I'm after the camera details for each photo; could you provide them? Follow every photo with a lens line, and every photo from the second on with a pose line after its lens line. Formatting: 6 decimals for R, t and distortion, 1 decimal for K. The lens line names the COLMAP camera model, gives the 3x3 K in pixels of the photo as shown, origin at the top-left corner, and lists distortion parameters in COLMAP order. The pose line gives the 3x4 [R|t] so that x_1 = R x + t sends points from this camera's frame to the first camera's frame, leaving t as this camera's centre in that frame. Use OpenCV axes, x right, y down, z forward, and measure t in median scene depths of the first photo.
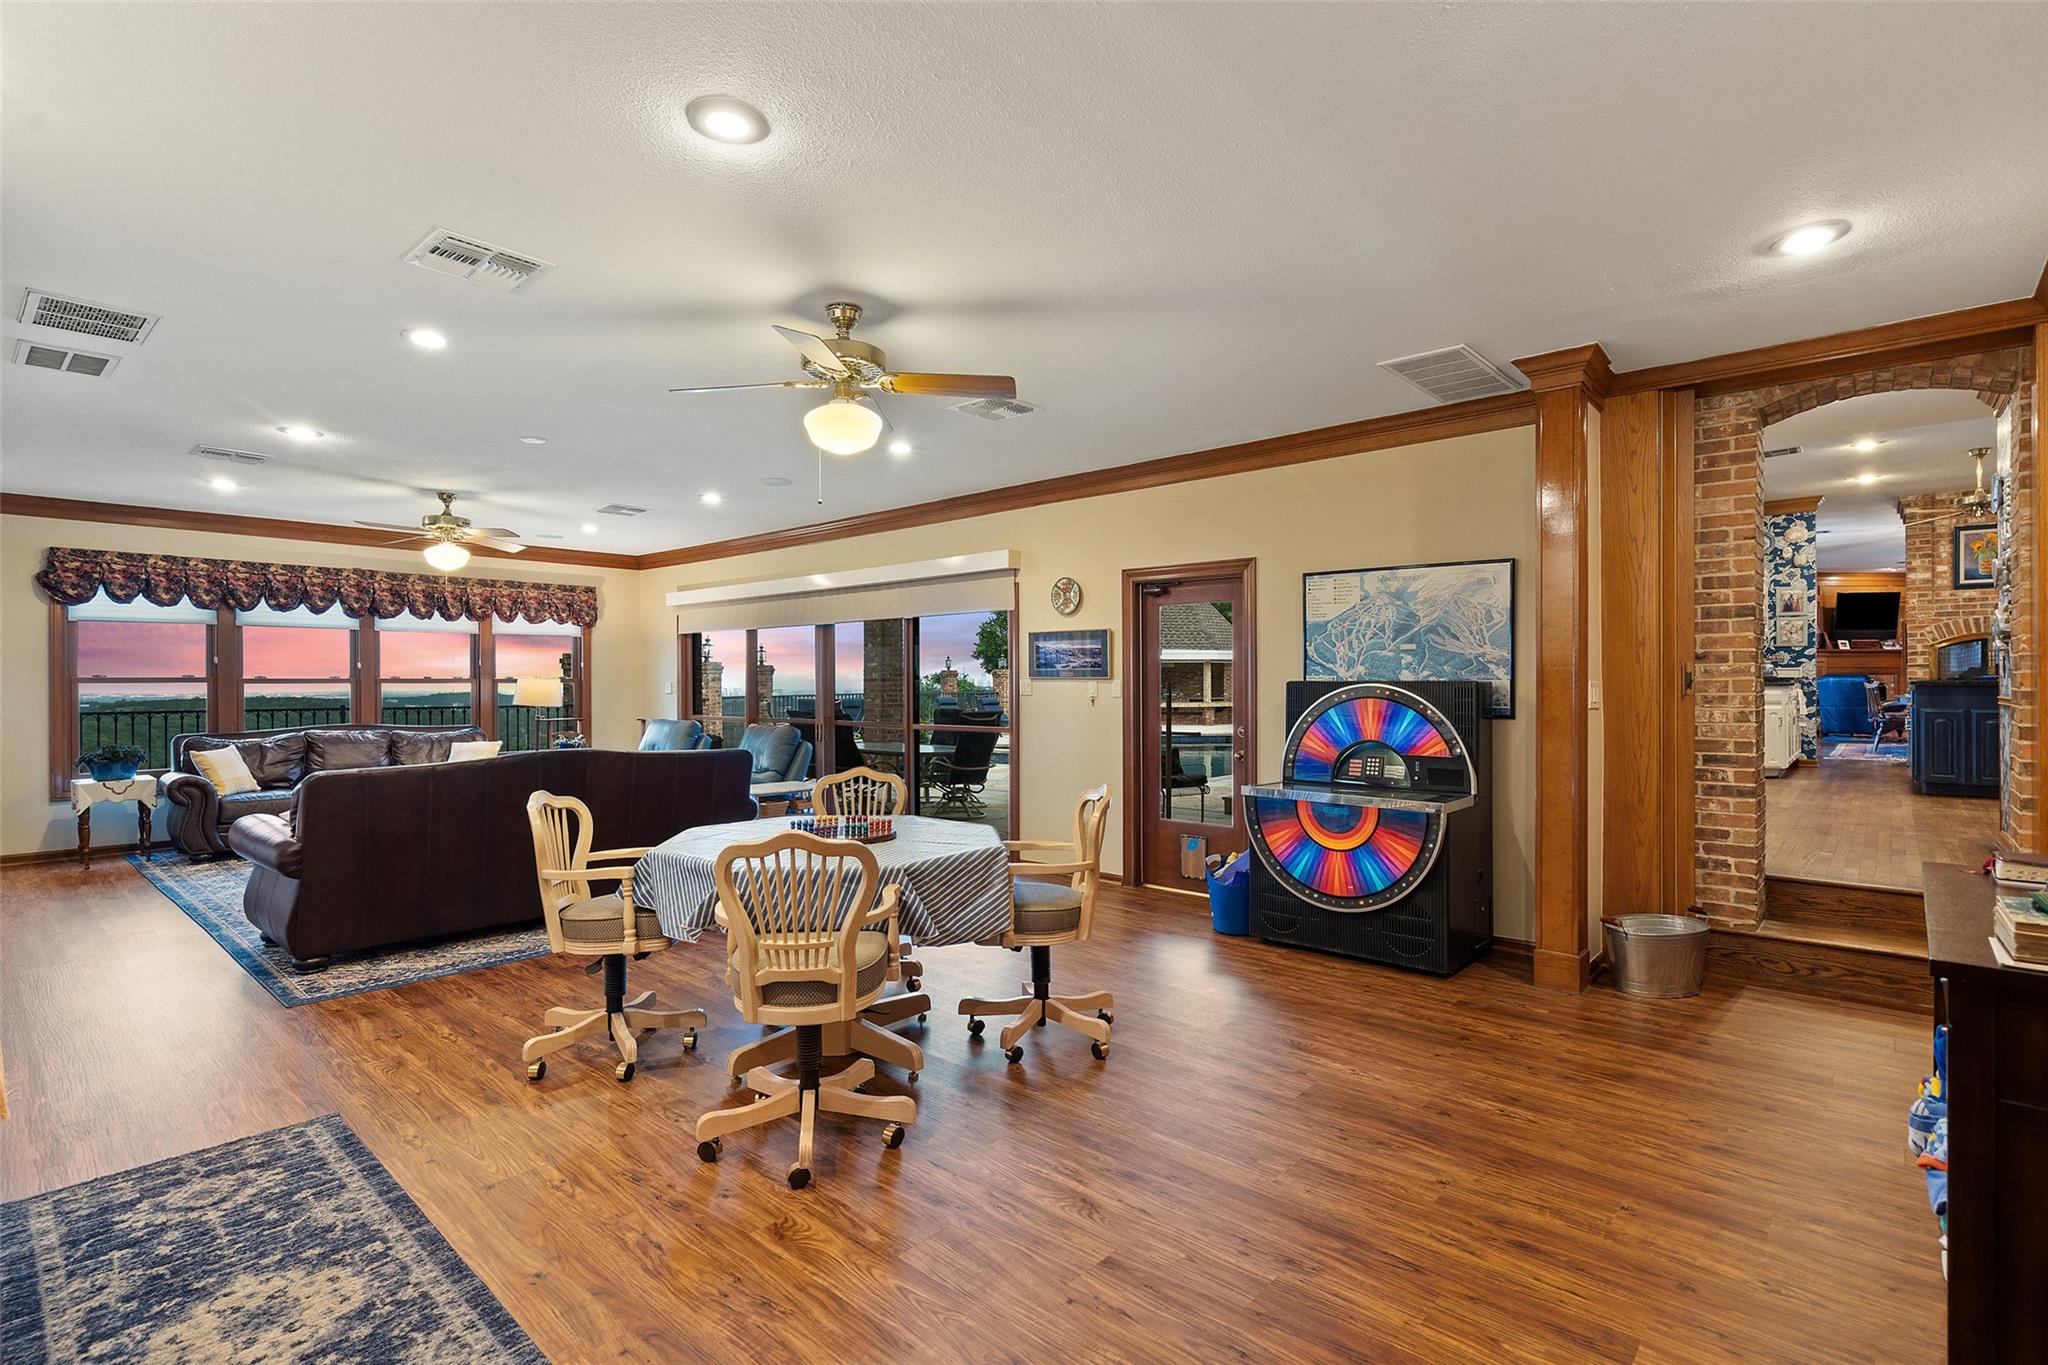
lens RADIAL K [[934.7, 0, 1035.5], [0, 934.7, 680.7], [0, 0, 1]] dist [-0.002031, 0.000513]
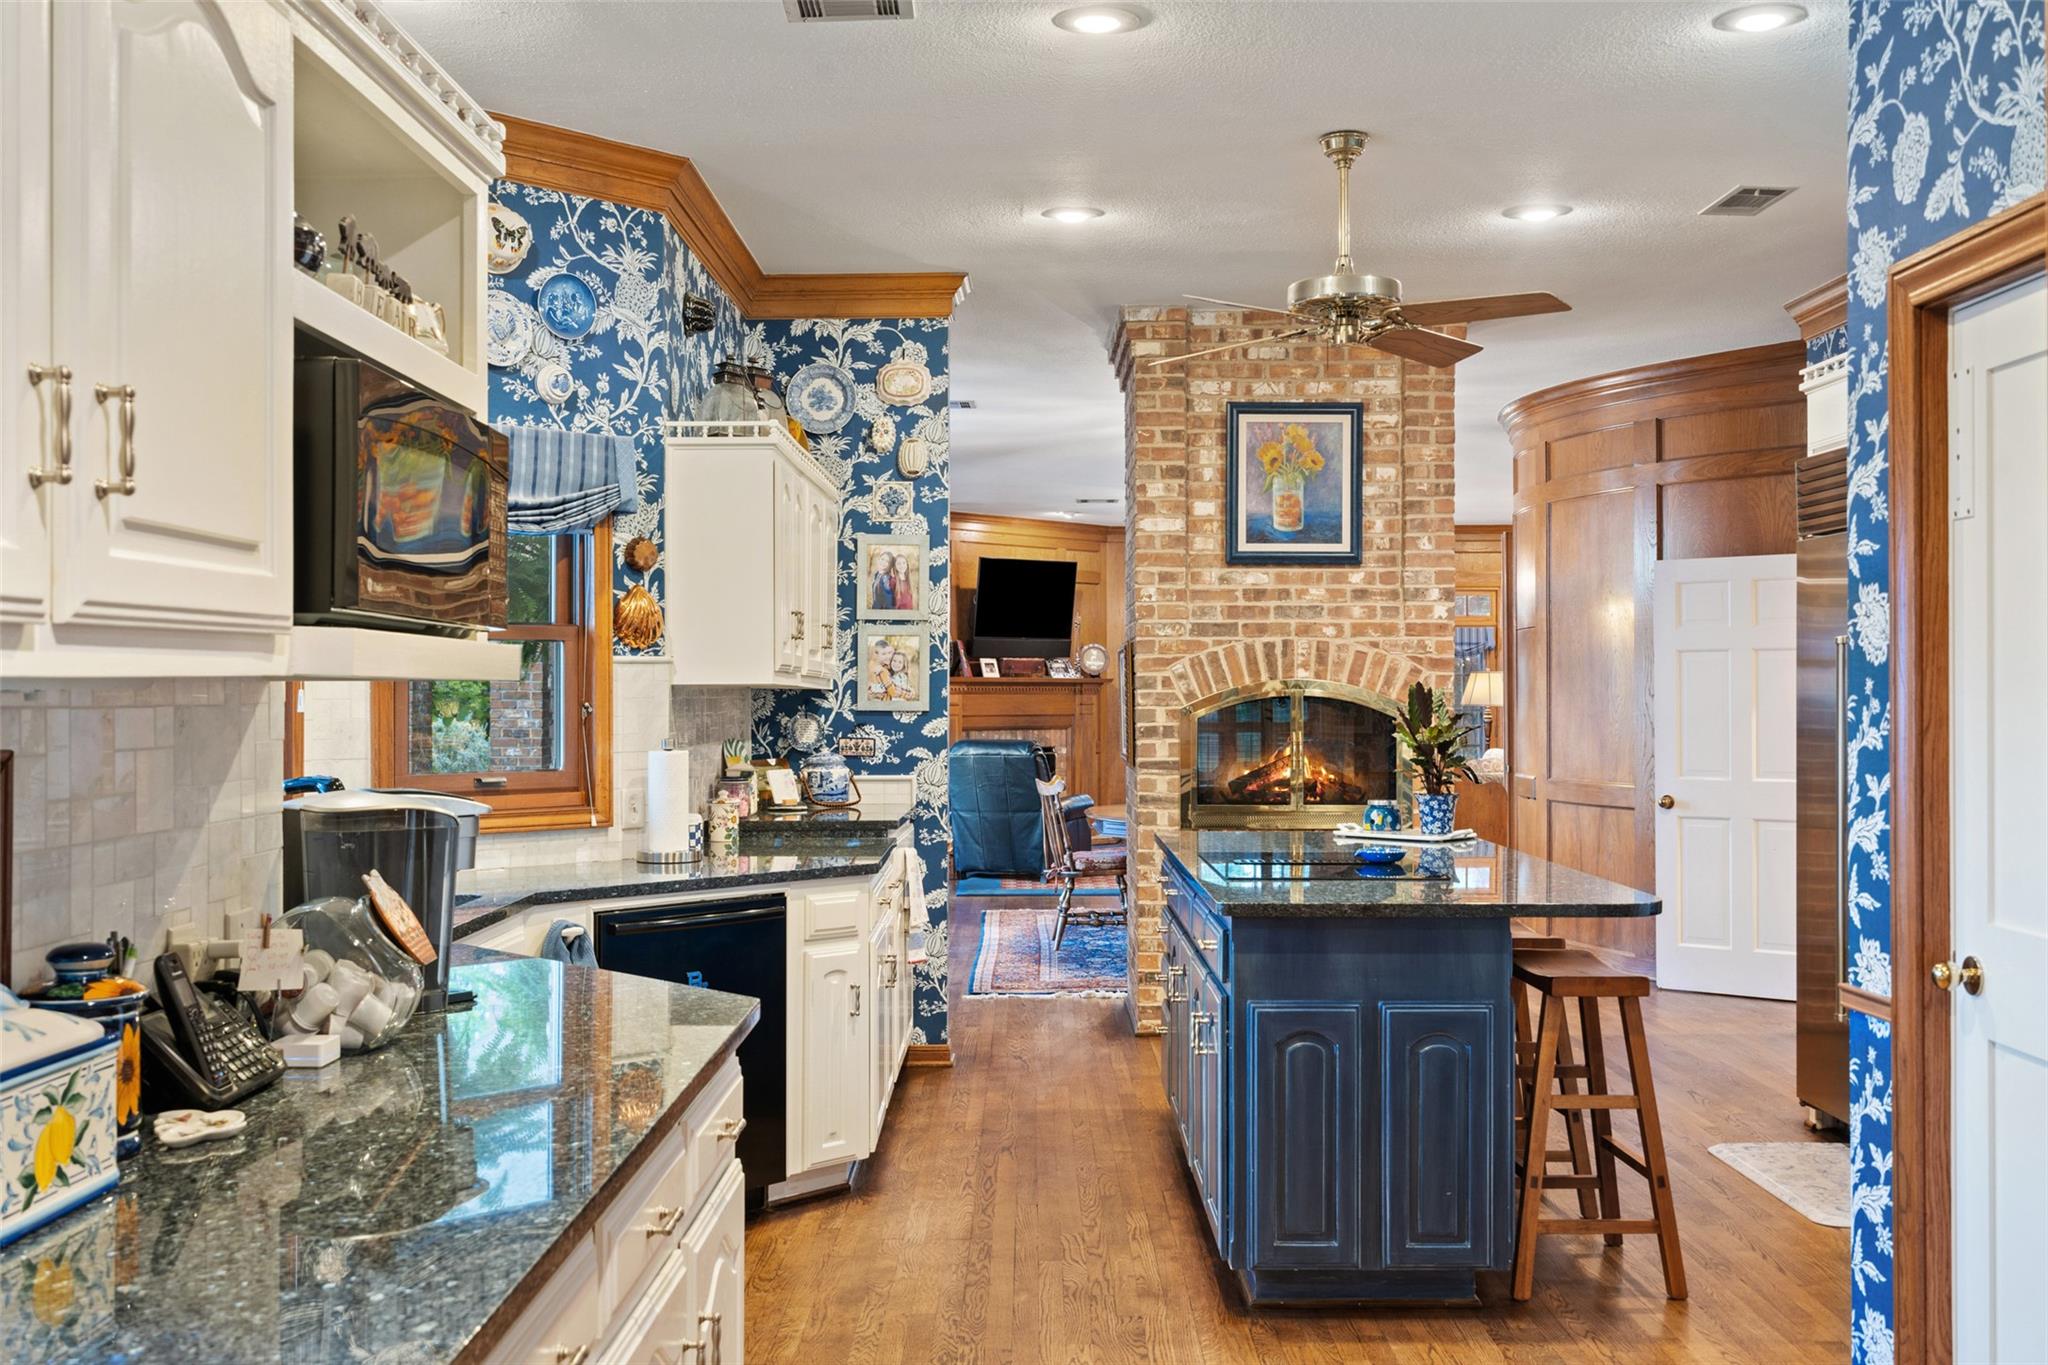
lens RADIAL K [[1994.0, 0, 1024.4], [0, 1994.0, 682.9], [0, 0, 1]] dist [0.001507, 0.000000]
pose [[0.740130, 0.006601, 0.672431, 0.362535], [-0.001779, 0.999968, -0.007857, -0.041815], [-0.672461, 0.004619, 0.740118, 0.437288]]
